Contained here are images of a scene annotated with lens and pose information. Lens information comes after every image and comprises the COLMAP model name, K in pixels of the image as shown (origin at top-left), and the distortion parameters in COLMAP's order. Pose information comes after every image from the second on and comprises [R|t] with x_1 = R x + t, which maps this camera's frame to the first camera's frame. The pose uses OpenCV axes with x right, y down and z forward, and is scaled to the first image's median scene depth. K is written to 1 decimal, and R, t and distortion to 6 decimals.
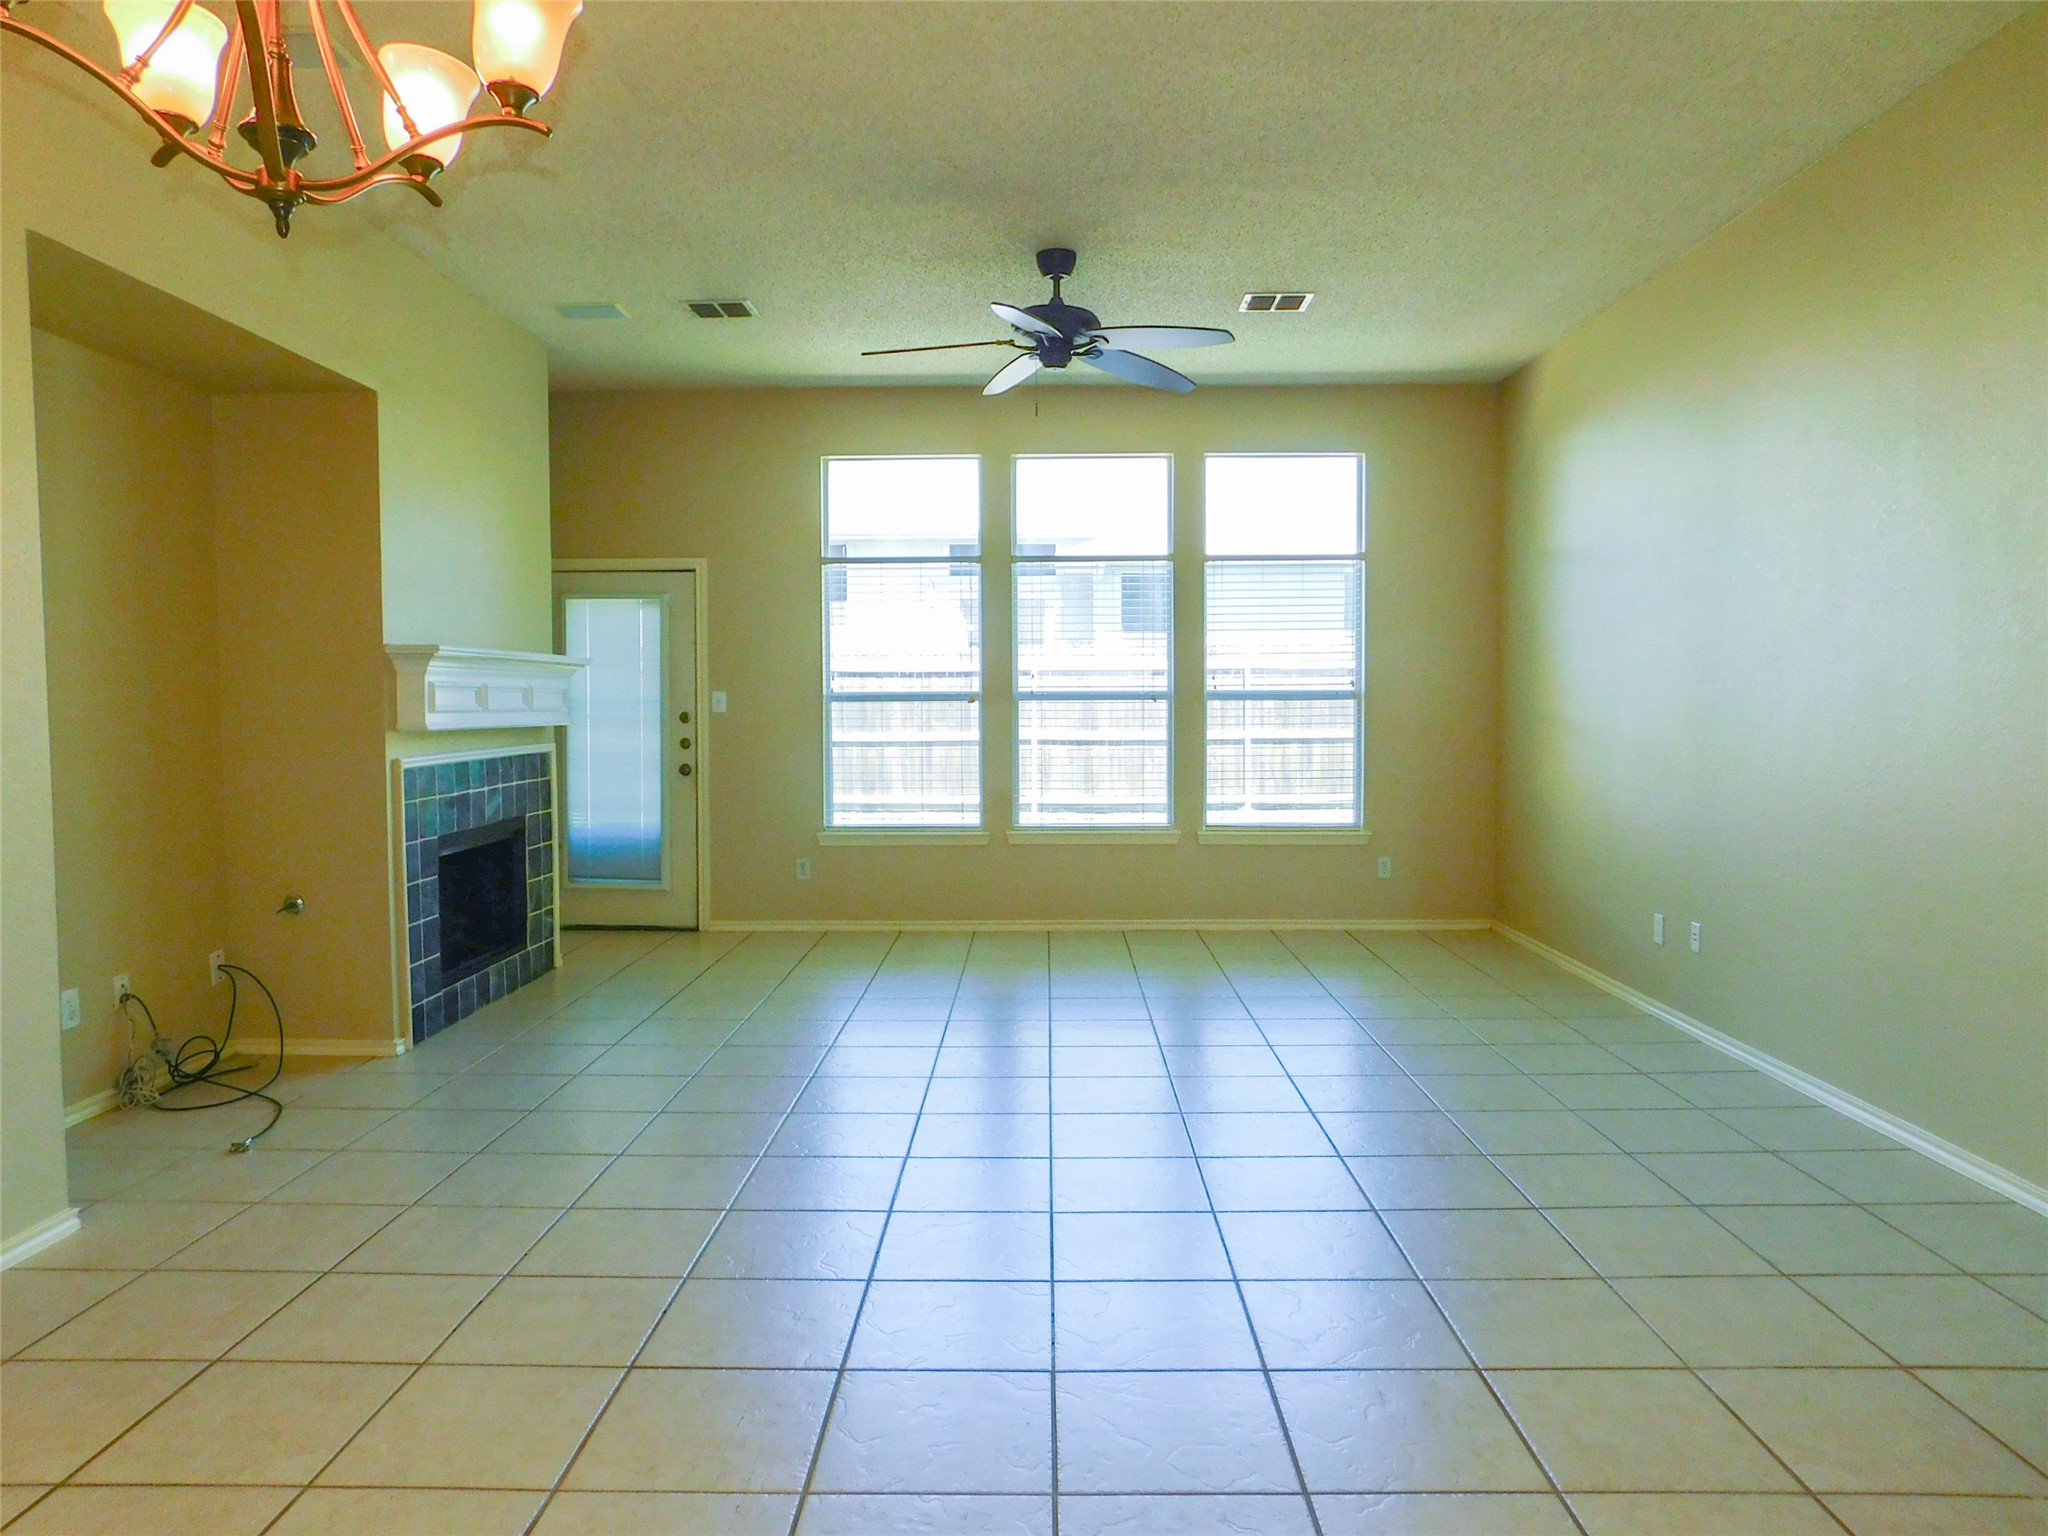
lens RADIAL K [[1347.8, 0, 1029.4], [0, 1347.8, 765.9], [0, 0, 1]] dist [-0.080350, 0.067935]
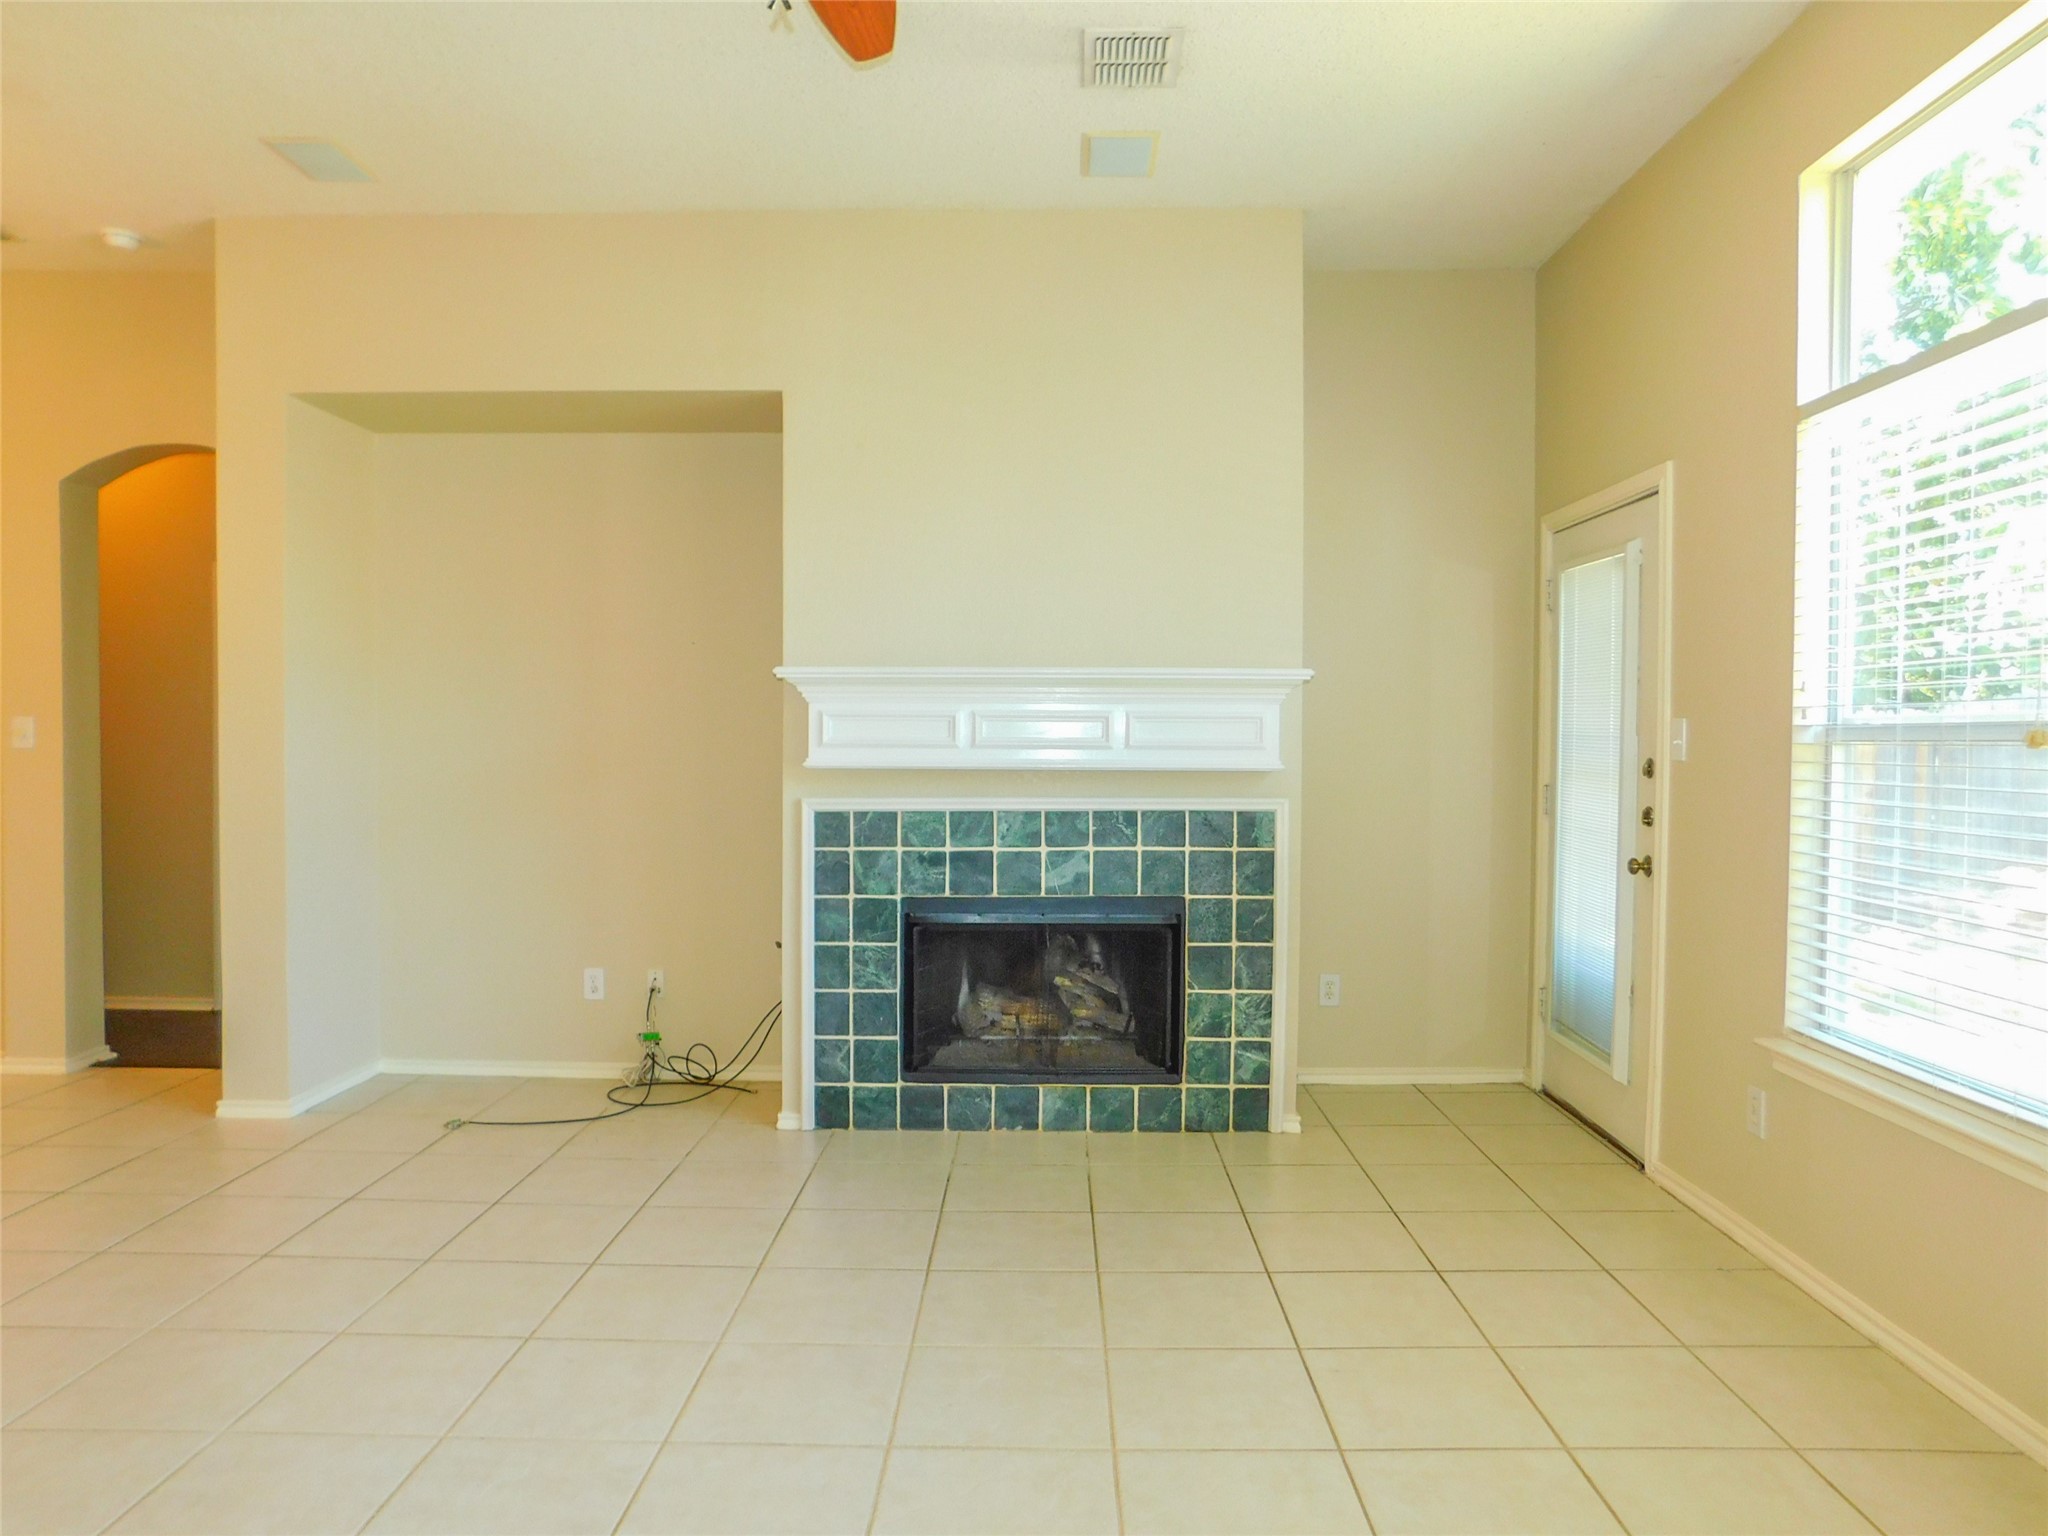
lens RADIAL K [[1347.8, 0, 1029.4], [0, 1347.8, 765.9], [0, 0, 1]] dist [-0.080350, 0.067935]
pose [[0.001660, 0.030127, -0.999545, 0.388730], [-0.049772, 0.998310, 0.030007, -0.057591], [0.998759, 0.049700, 0.003156, 1.064549]]
